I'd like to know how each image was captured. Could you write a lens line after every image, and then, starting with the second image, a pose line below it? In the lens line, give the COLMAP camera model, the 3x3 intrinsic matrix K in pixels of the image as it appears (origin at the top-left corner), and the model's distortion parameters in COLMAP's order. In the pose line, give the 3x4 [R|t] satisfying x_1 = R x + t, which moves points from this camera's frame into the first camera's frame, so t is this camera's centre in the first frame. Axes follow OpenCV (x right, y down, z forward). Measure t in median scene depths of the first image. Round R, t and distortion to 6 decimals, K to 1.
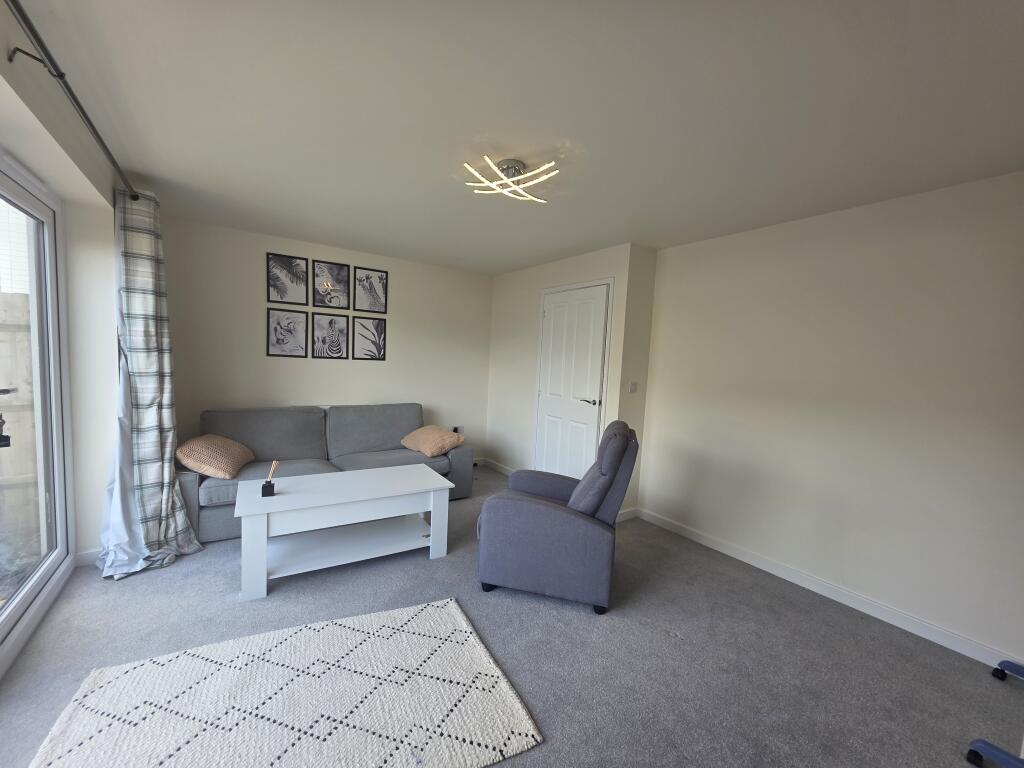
lens RADIAL K [[412.2, 0, 510.0], [0, 412.2, 386.2], [0, 0, 1]] dist [0.012035, 0.000081]
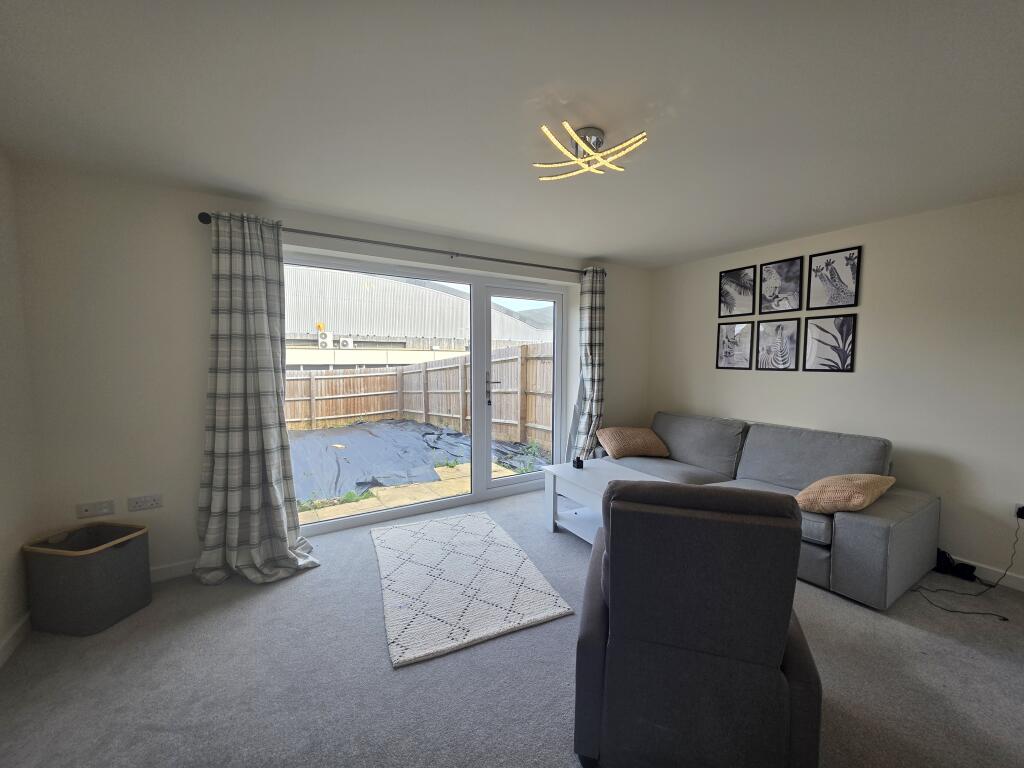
lens RADIAL K [[412.2, 0, 510.2], [0, 412.2, 383.5], [0, 0, 1]] dist [0.012035, 0.000081]
pose [[-0.032641, 0.015317, -0.999350, 0.475668], [-0.075779, 0.996967, 0.017755, -0.012597], [0.996590, 0.076309, -0.031382, 0.487527]]
